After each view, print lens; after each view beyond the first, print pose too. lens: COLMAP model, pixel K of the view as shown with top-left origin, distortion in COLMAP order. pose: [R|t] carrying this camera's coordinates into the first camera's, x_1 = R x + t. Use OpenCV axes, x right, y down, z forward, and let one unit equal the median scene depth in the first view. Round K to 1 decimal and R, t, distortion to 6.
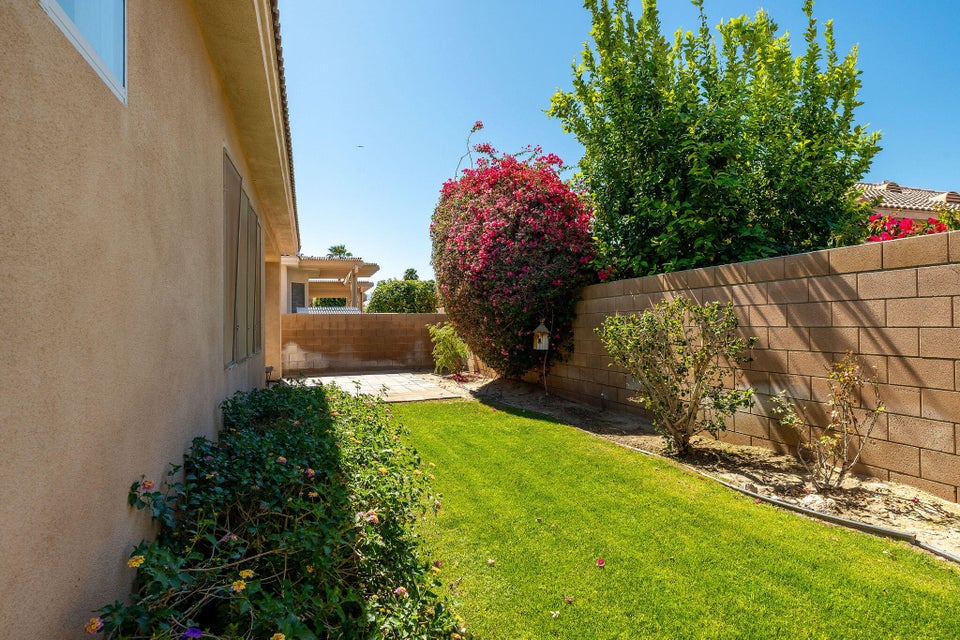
lens RADIAL K [[521.2, 0, 481.5], [0, 521.2, 321.9], [0, 0, 1]] dist [0.012349, -0.000272]
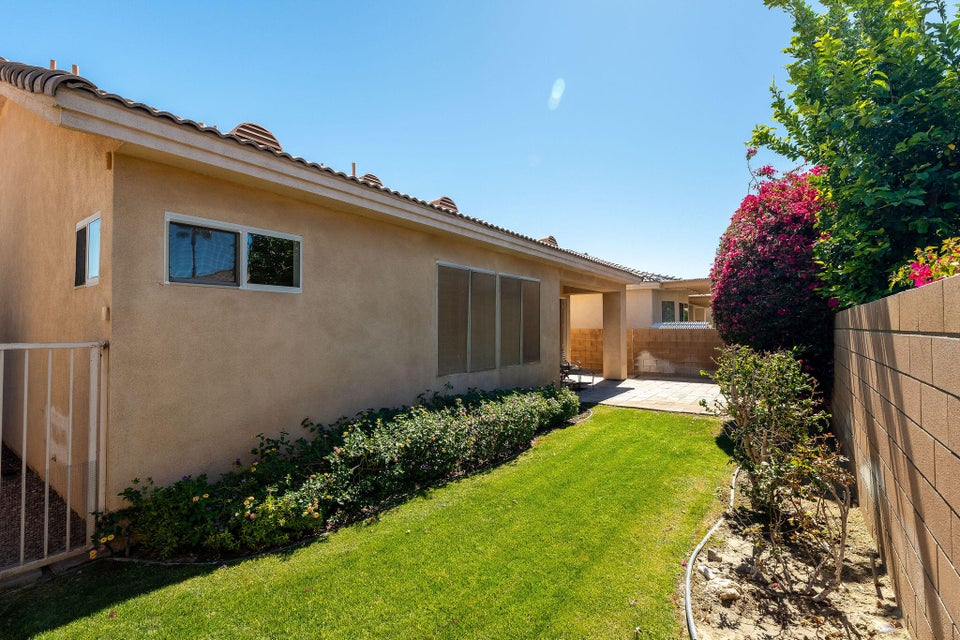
lens RADIAL K [[436.5, 0, 479.5], [0, 436.5, 320.1], [0, 0, 1]] dist [-0.007388, 0.002935]
pose [[0.570031, -0.001972, -0.821621, 0.478926], [0.002319, 0.999997, -0.000791, -0.060830], [0.821620, -0.001455, 0.570034, 0.096960]]
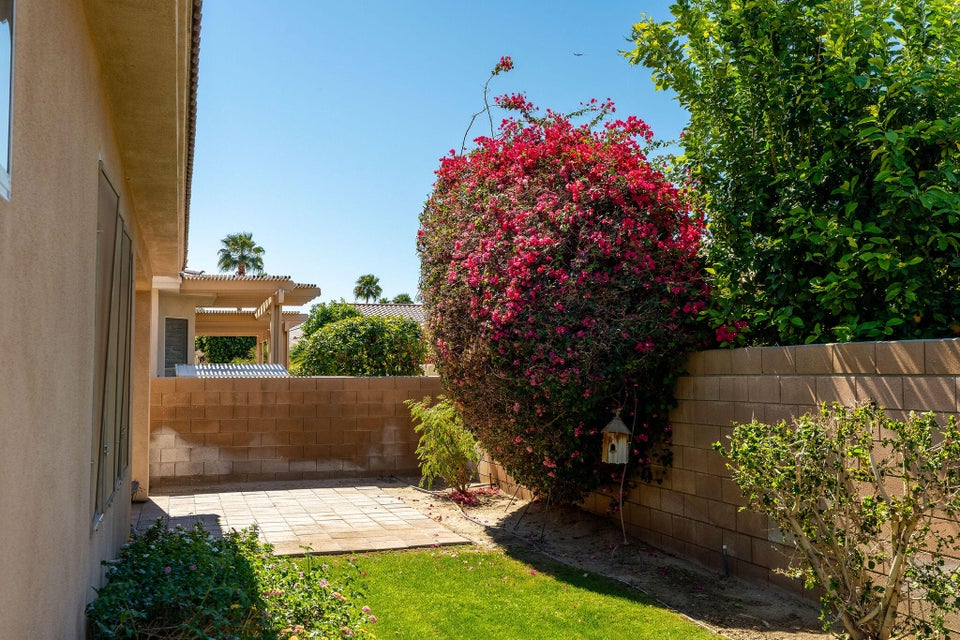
lens RADIAL K [[943.9, 0, 480.9], [0, 943.9, 314.8], [0, 0, 1]] dist [0.011867, 0.000000]
pose [[0.999902, 0.007321, -0.011919, -0.021366], [-0.007943, 0.998565, -0.052964, -0.054014], [0.011514, 0.053053, 0.998525, -0.036090]]
